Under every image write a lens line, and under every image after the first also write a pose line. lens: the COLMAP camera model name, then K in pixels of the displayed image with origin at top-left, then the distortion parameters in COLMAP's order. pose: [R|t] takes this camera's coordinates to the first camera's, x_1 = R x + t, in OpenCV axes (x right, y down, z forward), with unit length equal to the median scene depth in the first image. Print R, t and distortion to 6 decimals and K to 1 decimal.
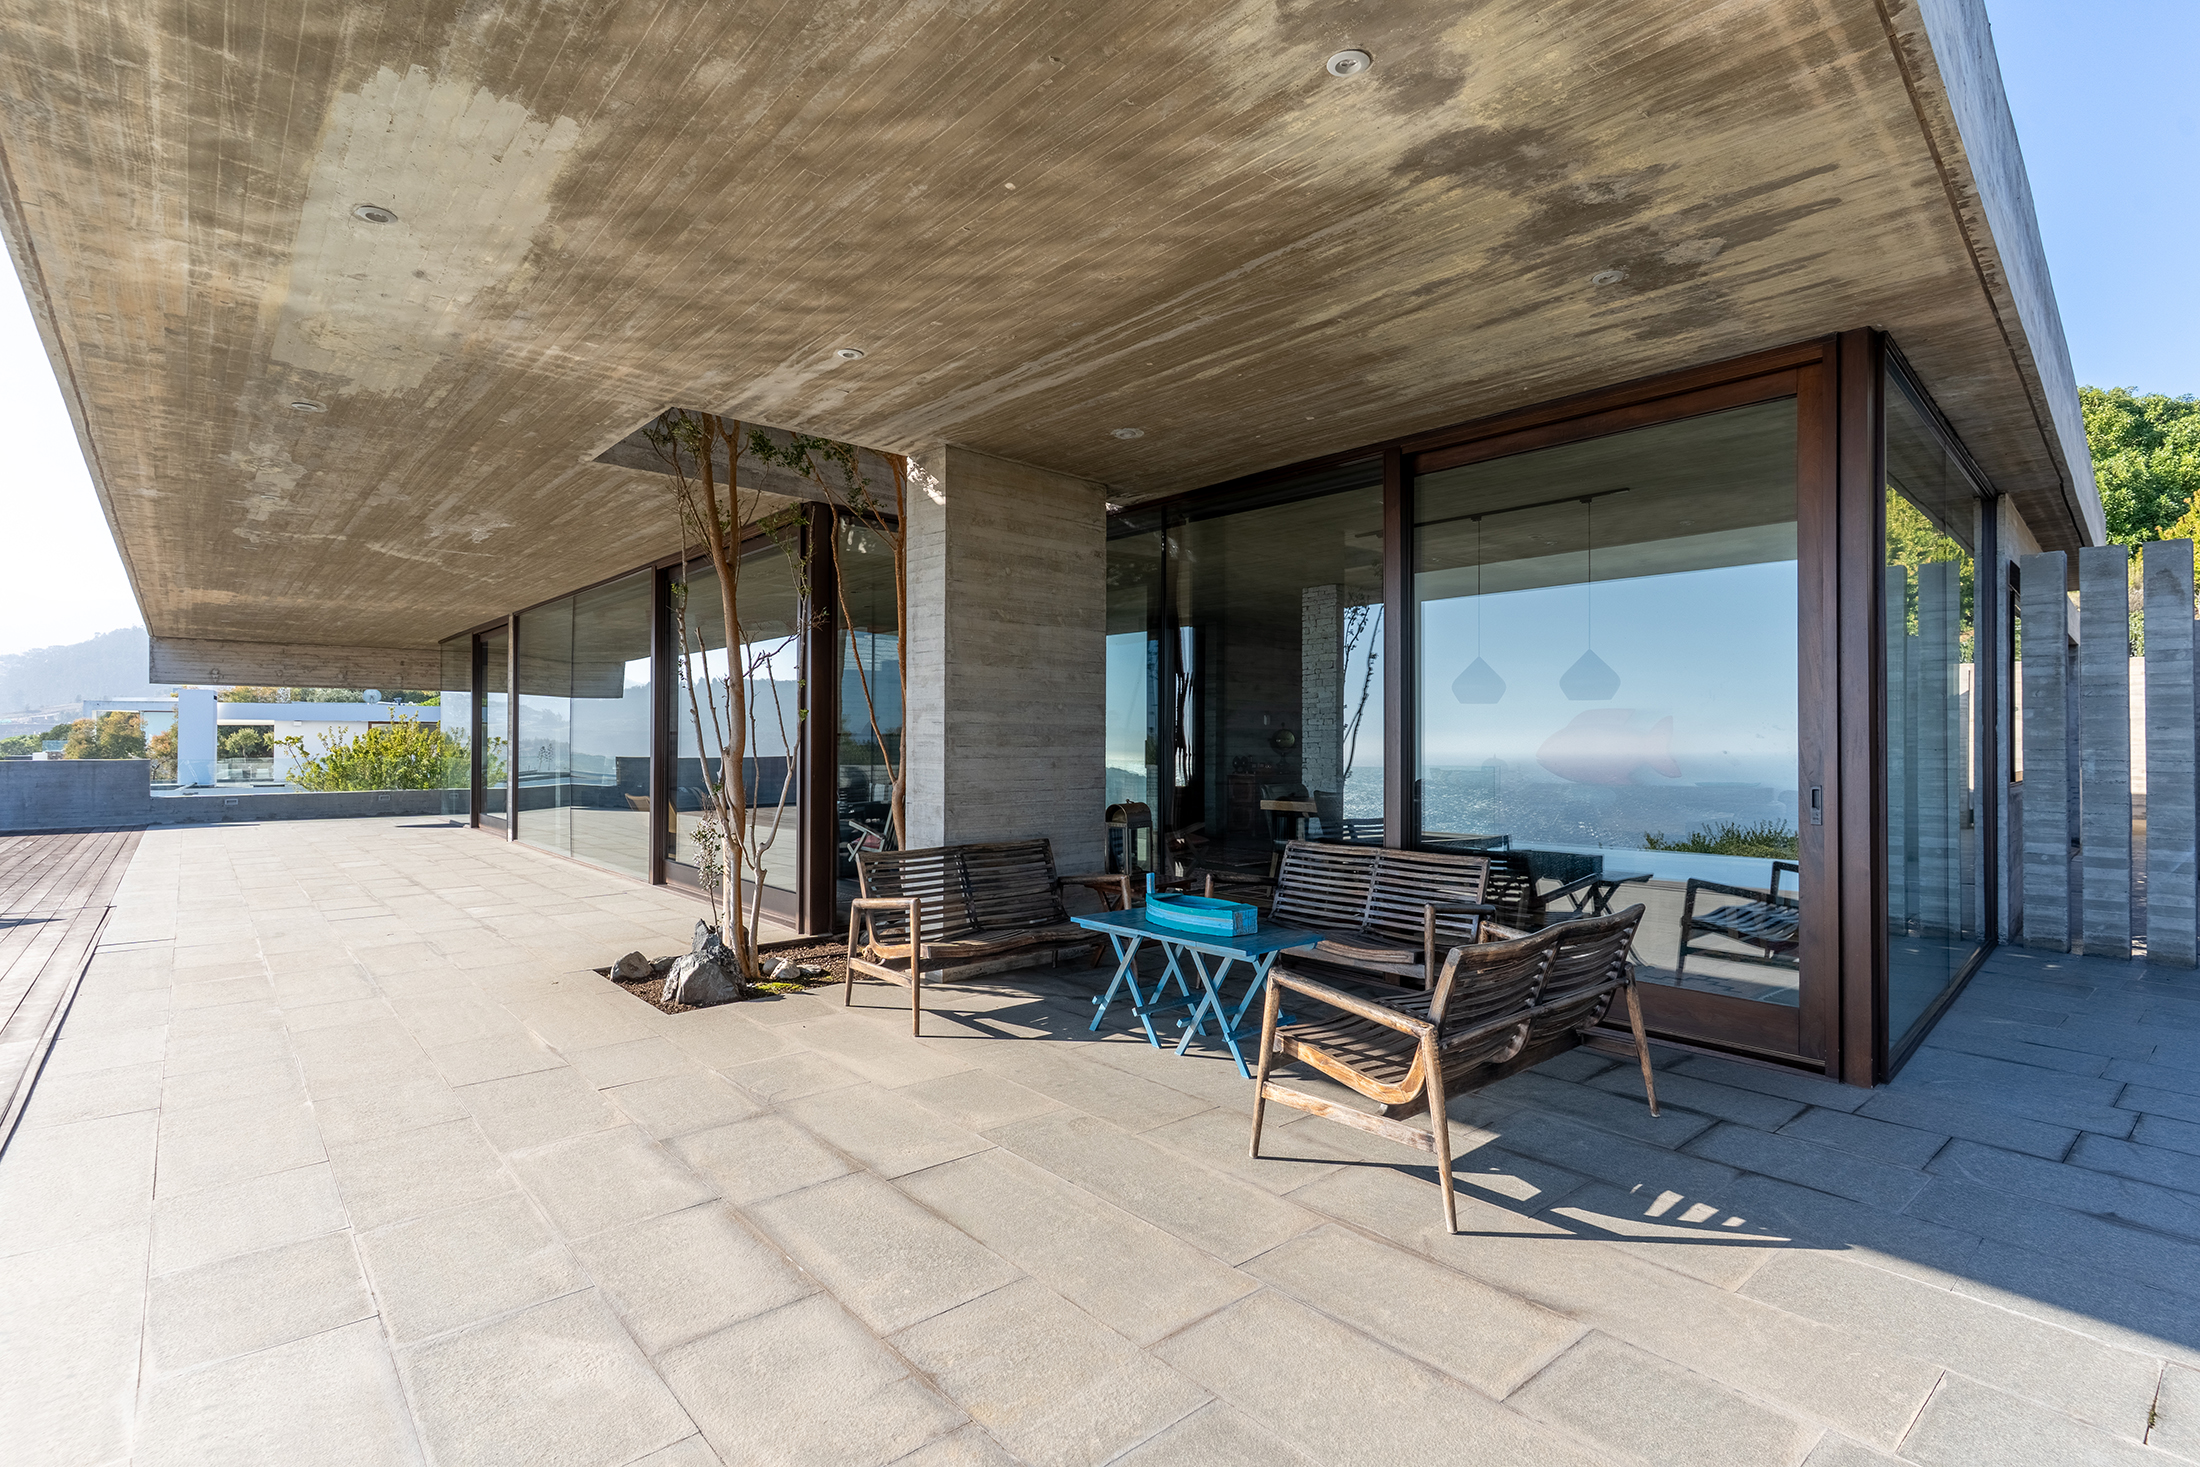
lens RADIAL K [[1048.2, 0, 1100.0], [0, 1048.2, 733.5], [0, 0, 1]] dist [0.000011, 0.000026]
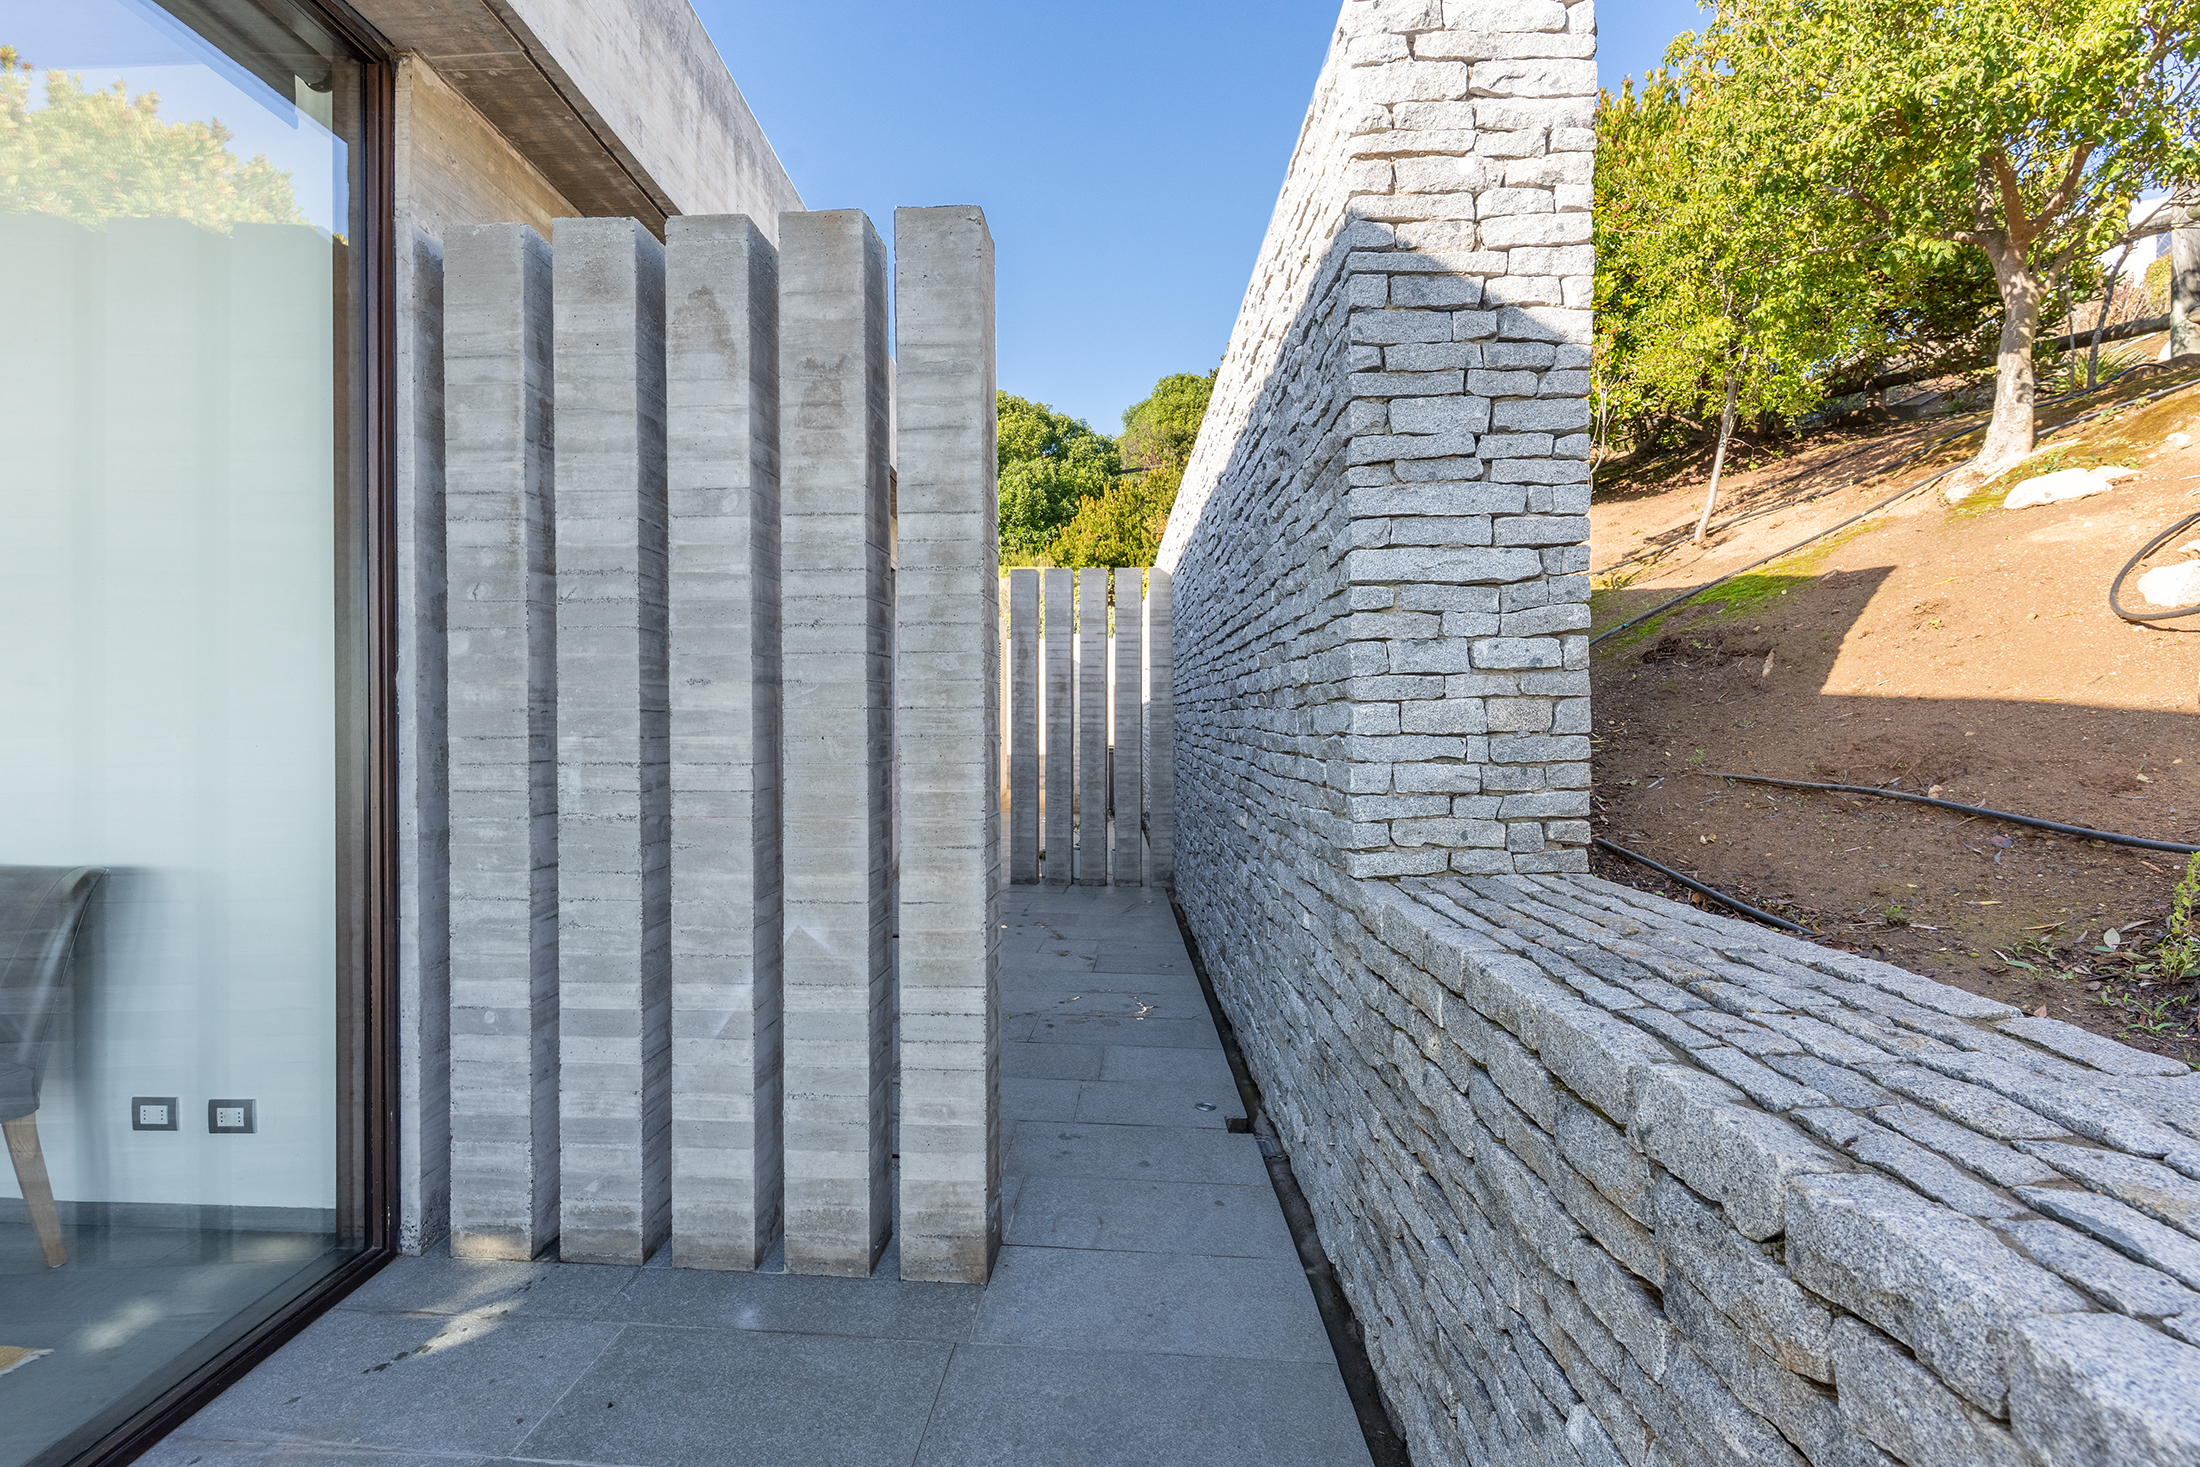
lens RADIAL K [[1048.2, 0, 1100.0], [0, 1048.2, 733.5], [0, 0, 1]] dist [0.000011, 0.000026]
pose [[0.704838, -0.014624, 0.709217, 0.769257], [-0.001625, 0.999752, 0.022229, 0.004917], [-0.709366, -0.016820, 0.704640, 0.557849]]
